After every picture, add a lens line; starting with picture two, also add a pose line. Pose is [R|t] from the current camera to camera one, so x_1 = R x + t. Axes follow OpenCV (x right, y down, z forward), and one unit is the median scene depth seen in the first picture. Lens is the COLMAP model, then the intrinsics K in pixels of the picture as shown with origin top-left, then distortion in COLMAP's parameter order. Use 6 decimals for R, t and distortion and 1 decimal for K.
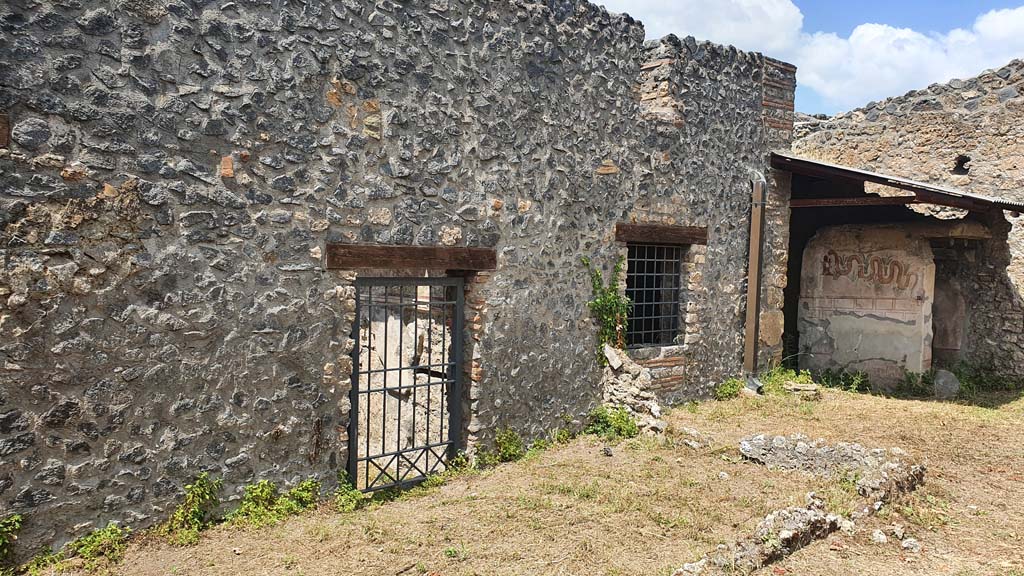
lens RADIAL K [[836.8, 0, 512.0], [0, 836.8, 288.0], [0, 0, 1]] dist [0.118775, -0.256855]
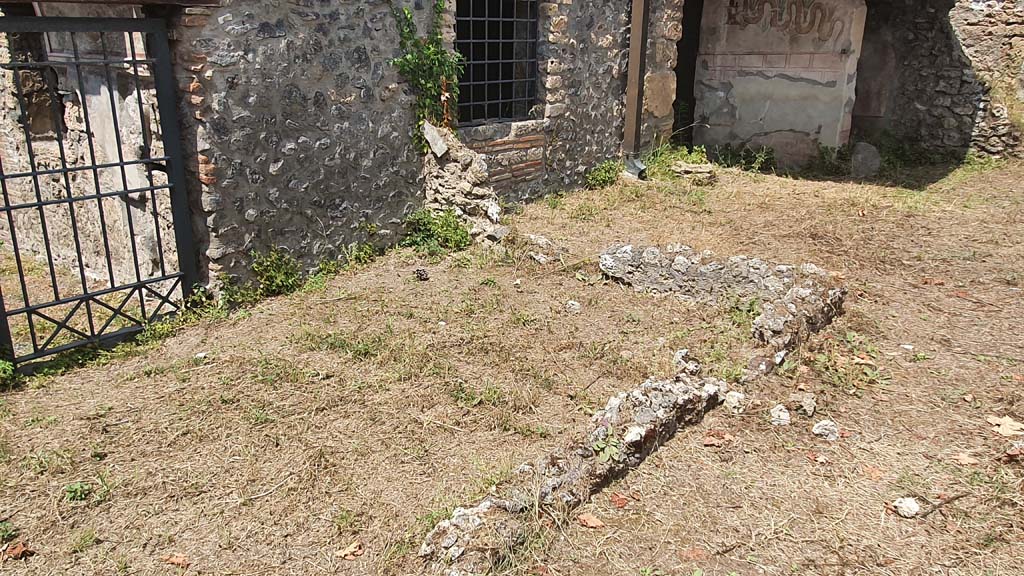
lens RADIAL K [[794.1, 0, 512.0], [0, 794.1, 288.0], [0, 0, 1]] dist [-0.005481, 0.008209]
pose [[0.995707, -0.039502, 0.083709, 0.129514], [0.014917, 0.961023, 0.276065, 0.019219], [-0.091351, -0.273631, 0.957487, 0.330420]]
